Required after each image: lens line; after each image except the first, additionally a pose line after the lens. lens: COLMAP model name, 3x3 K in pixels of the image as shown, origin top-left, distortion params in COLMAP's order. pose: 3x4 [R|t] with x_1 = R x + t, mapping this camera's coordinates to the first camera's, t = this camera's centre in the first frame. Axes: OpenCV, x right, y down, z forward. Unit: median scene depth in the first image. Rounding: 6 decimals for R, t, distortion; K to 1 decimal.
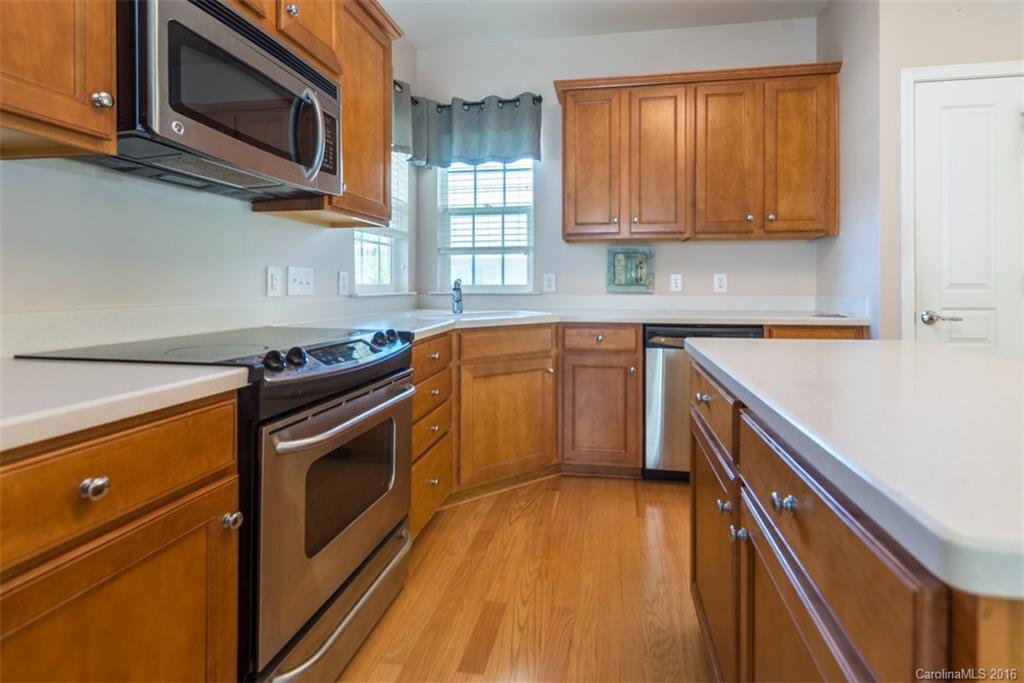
lens RADIAL K [[476.6, 0, 559.0], [0, 476.6, 288.1], [0, 0, 1]] dist [-0.003044, -0.000251]
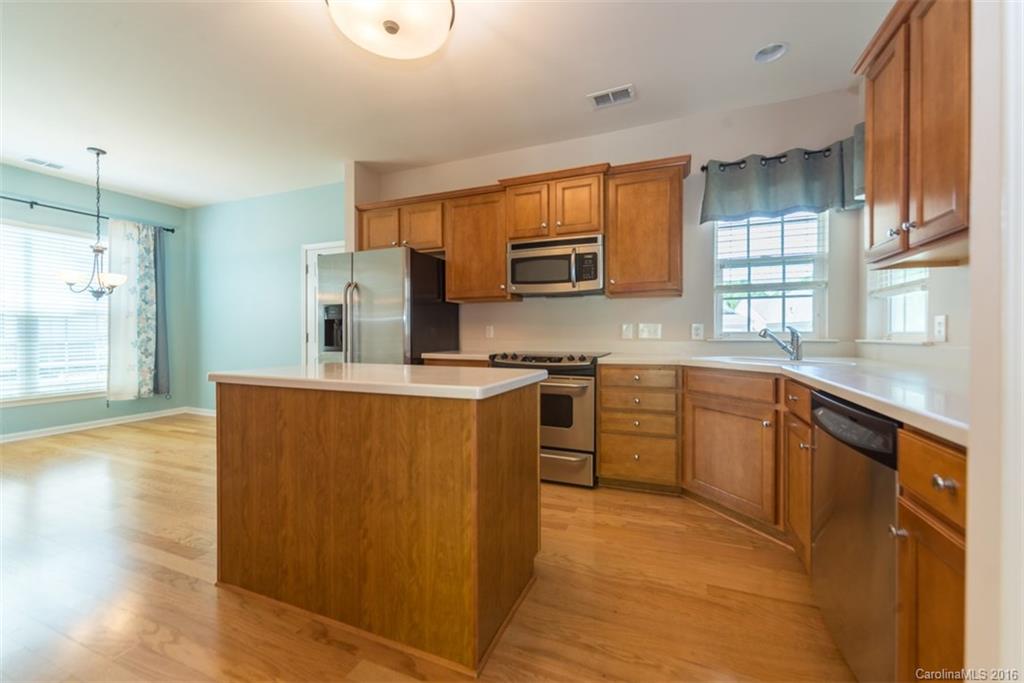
lens RADIAL K [[397.5, 0, 522.9], [0, 397.5, 338.2], [0, 0, 1]] dist [0.000622, 0.000132]
pose [[-0.213461, 0.012861, -0.976867, 0.695585], [-0.005175, 0.999884, 0.014295, -0.003912], [0.976938, 0.008107, -0.213370, 0.571283]]
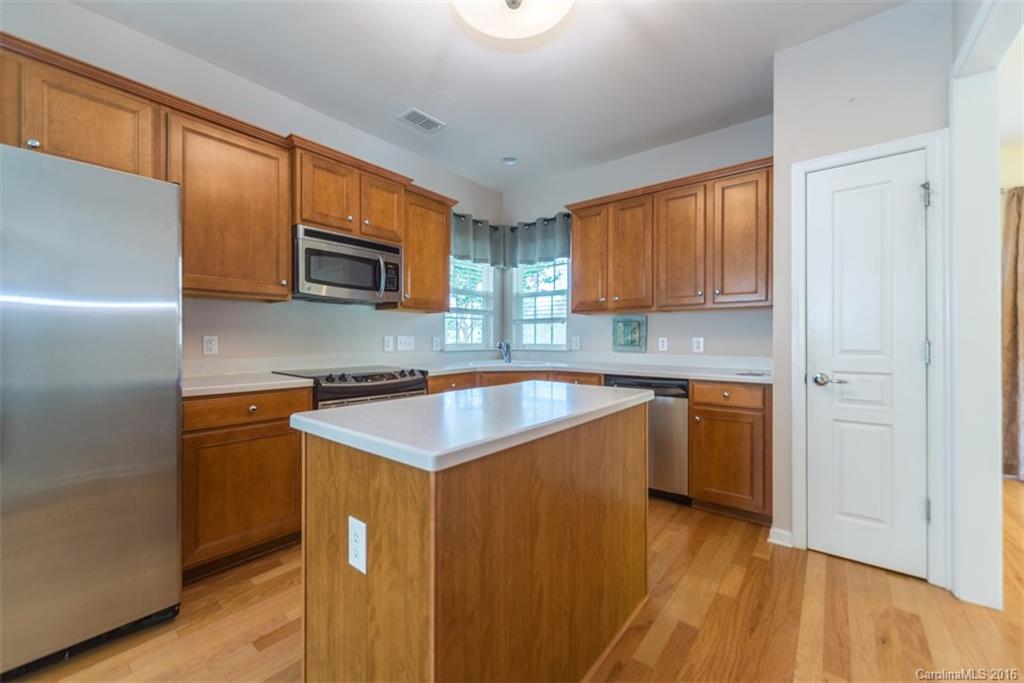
lens RADIAL K [[397.5, 0, 522.6], [0, 397.5, 341.0], [0, 0, 1]] dist [0.000622, 0.000132]
pose [[0.873654, 0.005566, -0.486516, 0.442422], [-0.006593, 0.999978, -0.000401, -0.017087], [0.486503, 0.003558, 0.873672, -0.118590]]
